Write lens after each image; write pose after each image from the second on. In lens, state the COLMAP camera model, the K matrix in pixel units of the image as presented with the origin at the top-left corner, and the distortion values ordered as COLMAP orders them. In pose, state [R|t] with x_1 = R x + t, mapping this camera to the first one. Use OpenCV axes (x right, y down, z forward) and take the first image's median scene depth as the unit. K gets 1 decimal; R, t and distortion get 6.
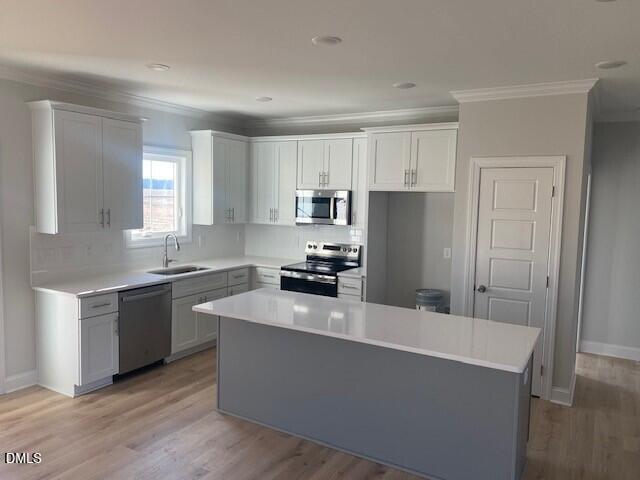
lens RADIAL K [[482.0, 0, 317.7], [0, 482.0, 241.0], [0, 0, 1]] dist [0.052812, -0.047892]
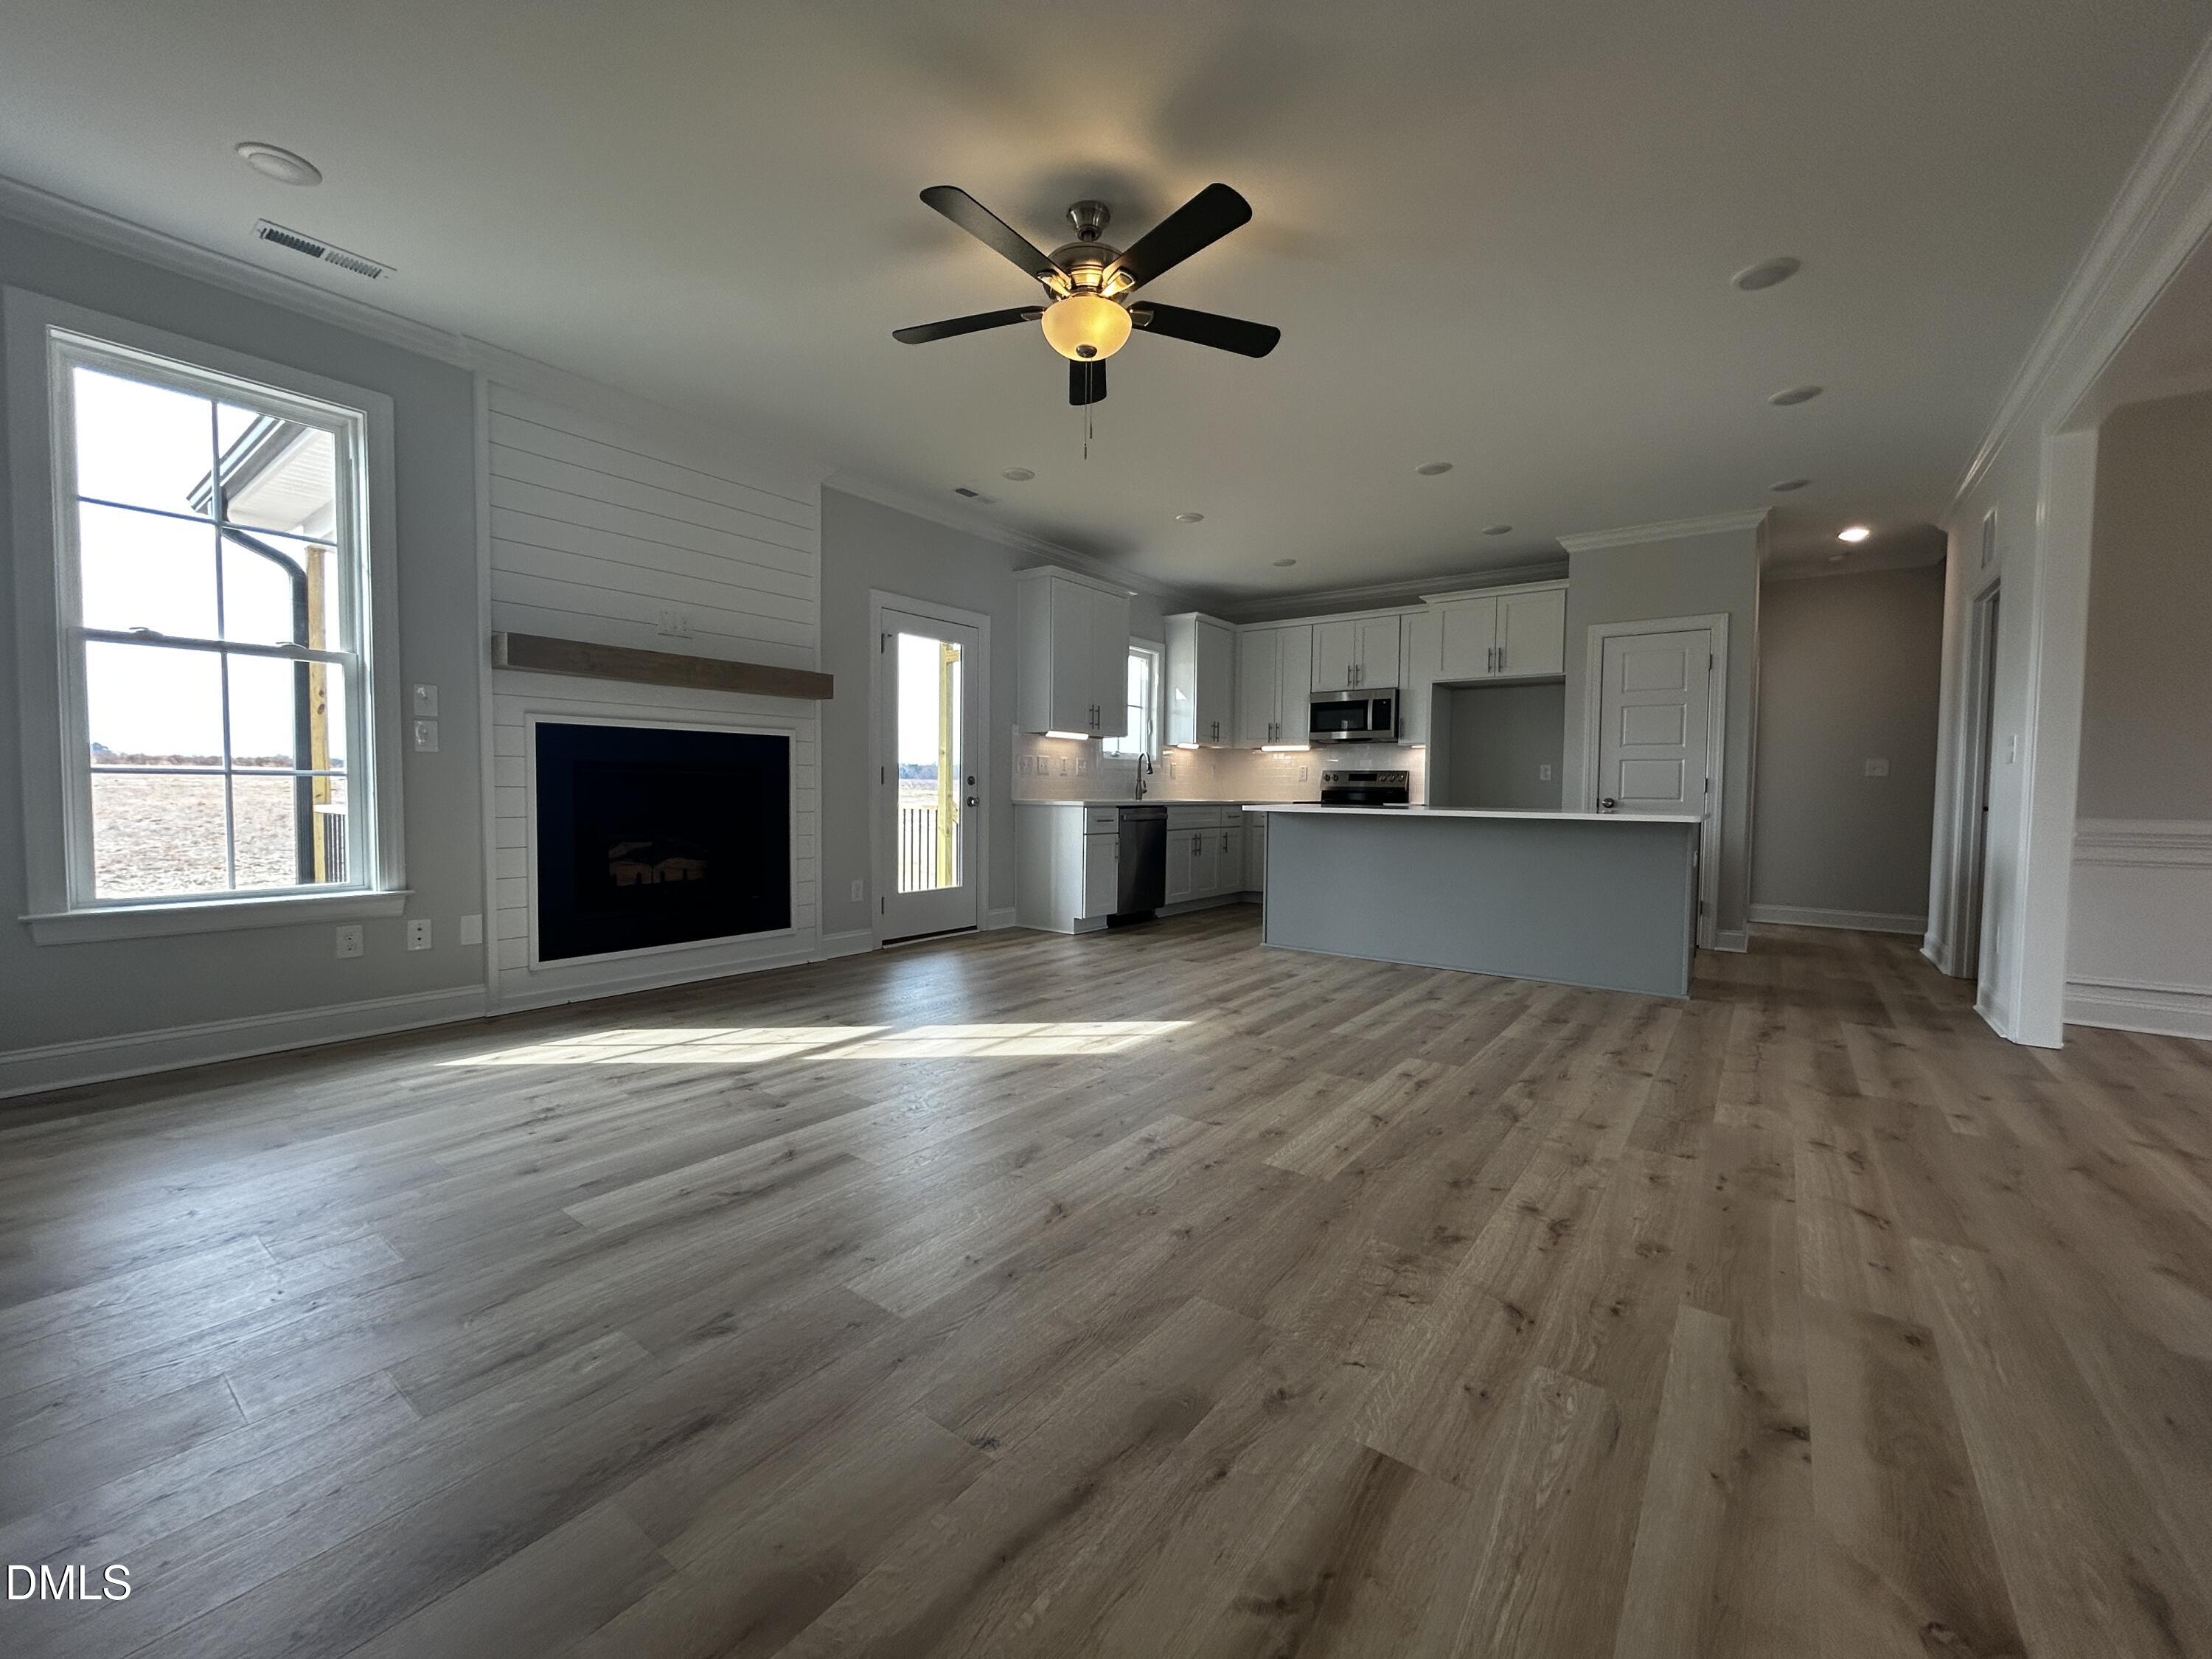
lens RADIAL K [[888.8, 0, 1097.6], [0, 888.8, 829.8], [0, 0, 1]] dist [0.002658, 0.000671]
pose [[0.993379, -0.007329, -0.114652, -0.262629], [0.001698, 0.998791, -0.049132, 0.197265], [0.114873, 0.048612, 0.992190, -0.396639]]
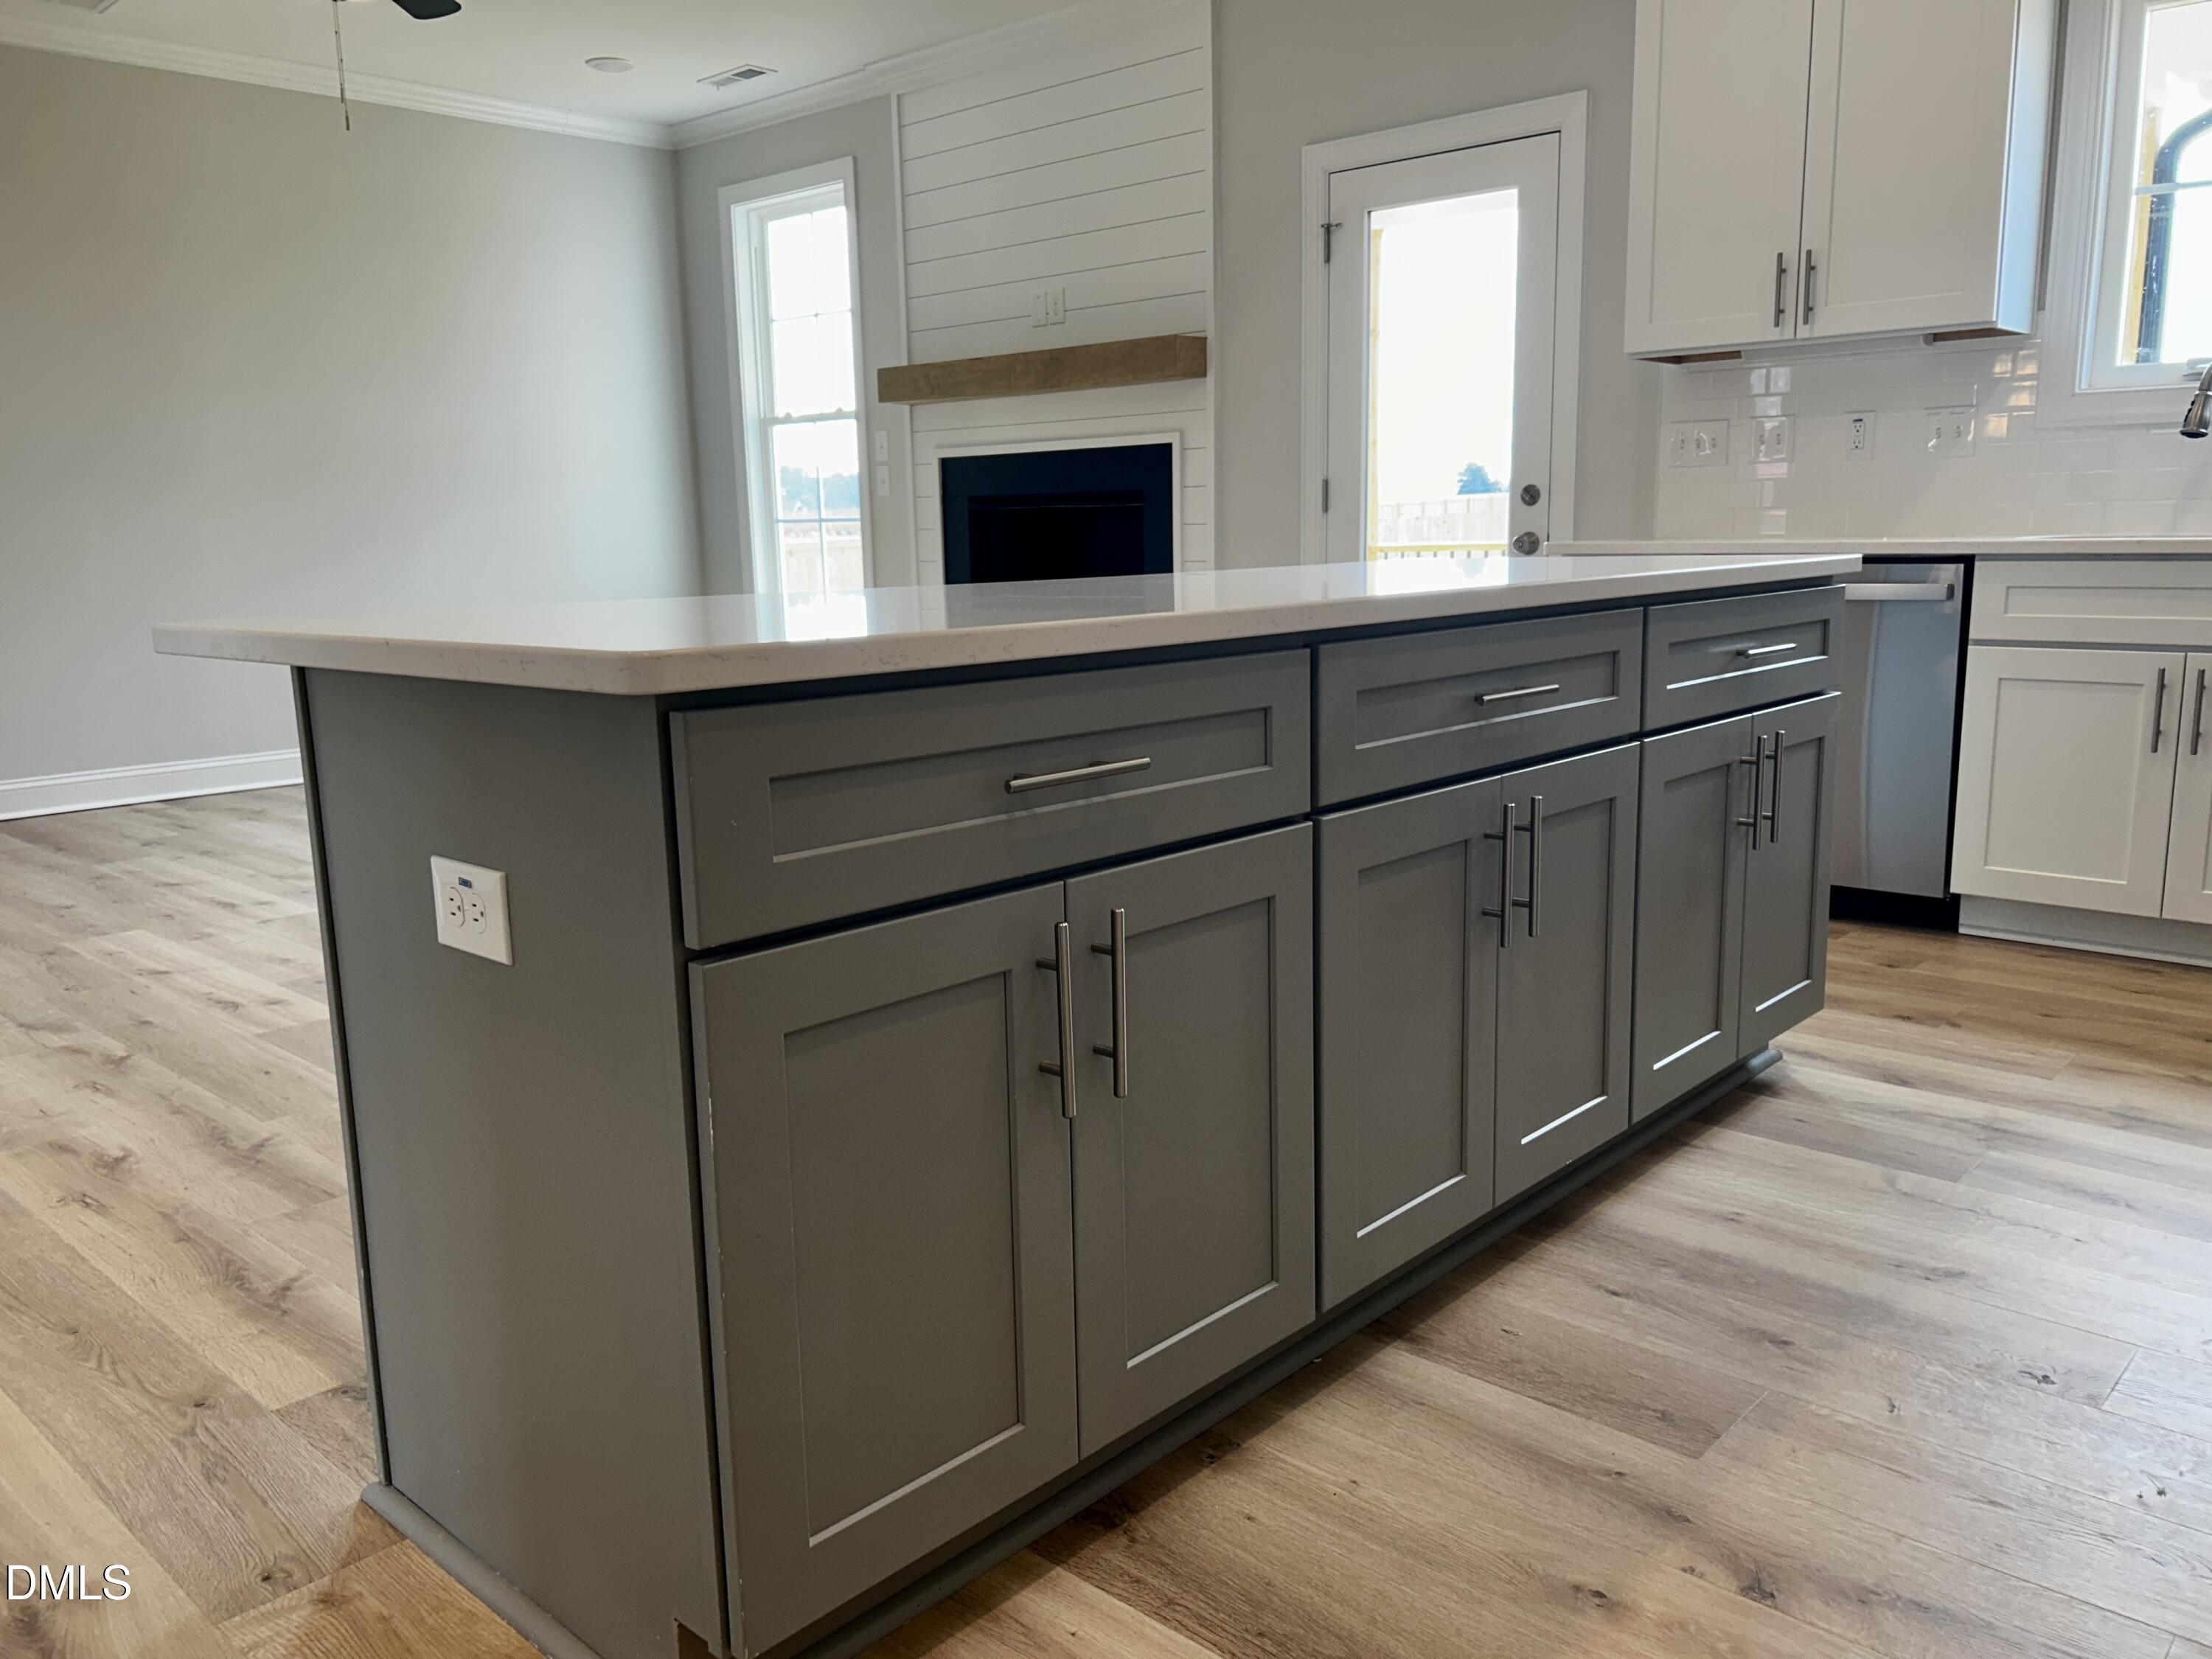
lens RADIAL K [[1668.1, 0, 1100.6], [0, 1668.1, 830.5], [0, 0, 1]] dist [0.020575, 0.001783]
pose [[-0.208691, 0.160193, -0.964773, 0.544729], [-0.076001, 0.980854, 0.179303, 0.102192], [0.975024, 0.110743, -0.192520, 0.813478]]
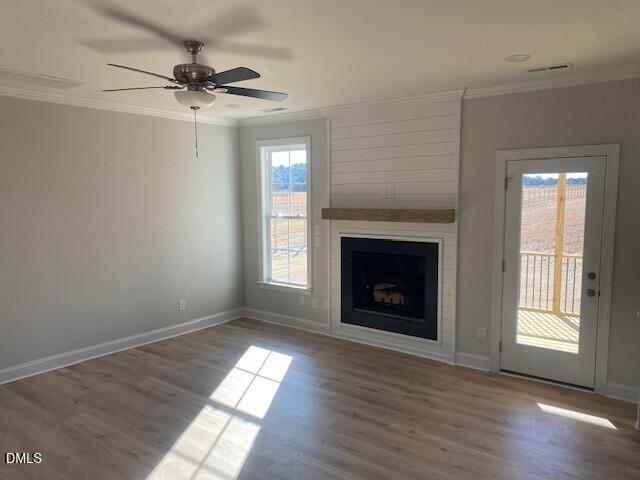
lens RADIAL K [[482.0, 0, 319.0], [0, 482.0, 243.0], [0, 0, 1]] dist [0.052812, -0.047892]
pose [[-0.119842, 0.076460, -0.989844, 0.360390], [-0.088757, 0.992212, 0.087389, -0.032485], [0.988817, 0.098328, -0.112123, 0.446745]]
